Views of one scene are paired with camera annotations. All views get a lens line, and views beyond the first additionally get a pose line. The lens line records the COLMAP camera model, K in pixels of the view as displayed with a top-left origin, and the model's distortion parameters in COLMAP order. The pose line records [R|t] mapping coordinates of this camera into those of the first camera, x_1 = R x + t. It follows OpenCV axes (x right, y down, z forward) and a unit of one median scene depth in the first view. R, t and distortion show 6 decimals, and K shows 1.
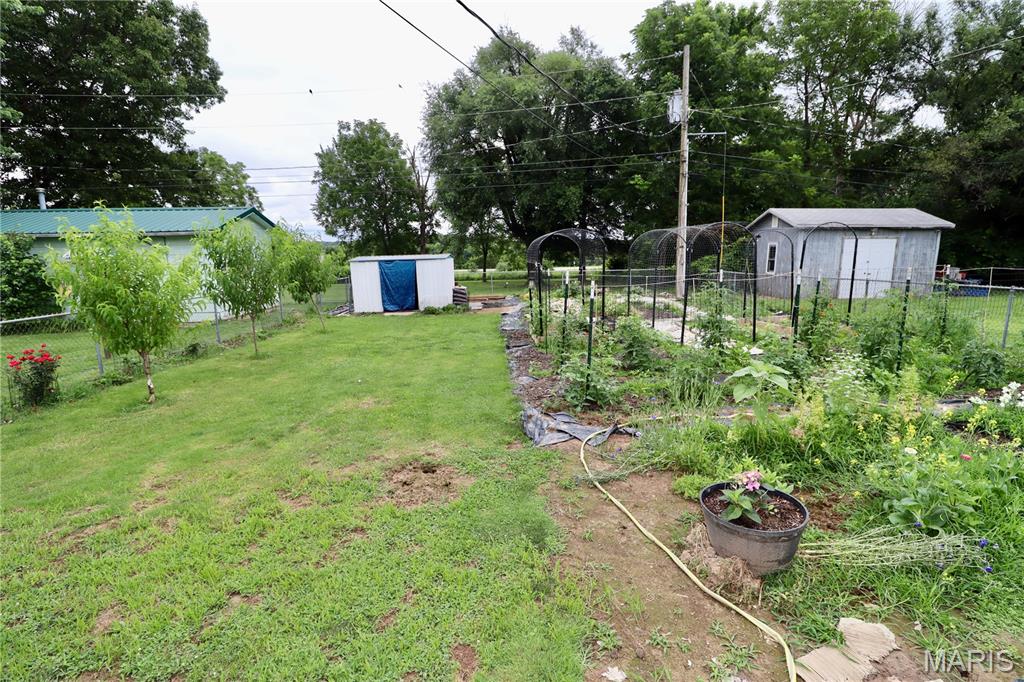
lens RADIAL K [[477.1, 0, 512.2], [0, 477.1, 340.5], [0, 0, 1]] dist [-0.003222, -0.010539]
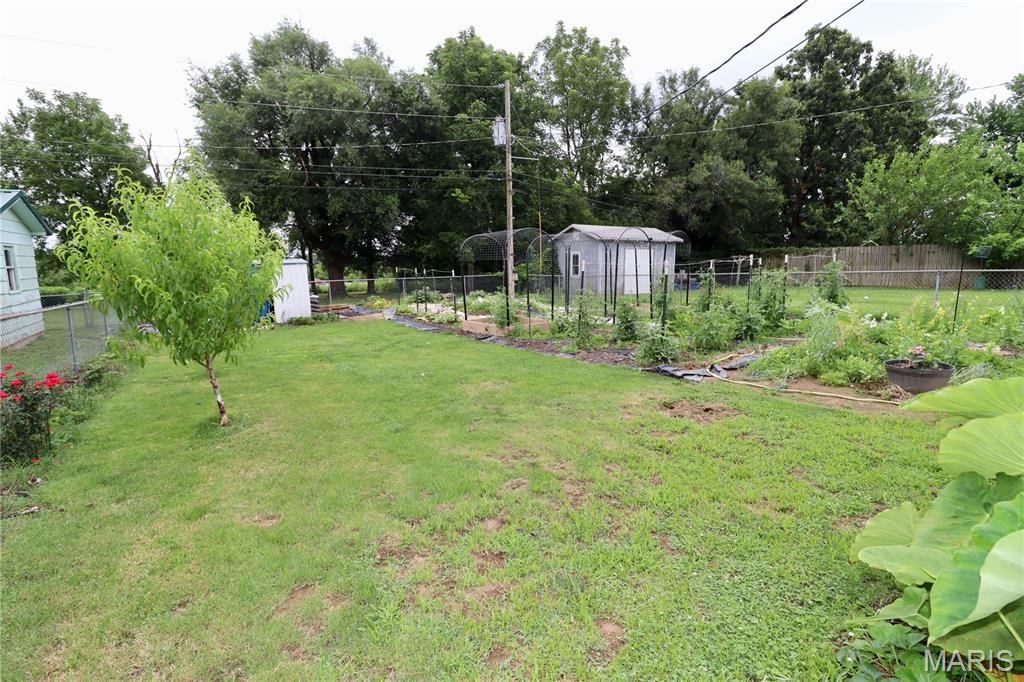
lens RADIAL K [[477.1, 0, 512.2], [0, 477.1, 341.6], [0, 0, 1]] dist [-0.003222, -0.010539]
pose [[0.855518, -0.082512, 0.511157, -0.229942], [0.098178, 0.995162, -0.003679, 0.014219], [-0.508380, 0.053332, 0.859480, 0.029104]]
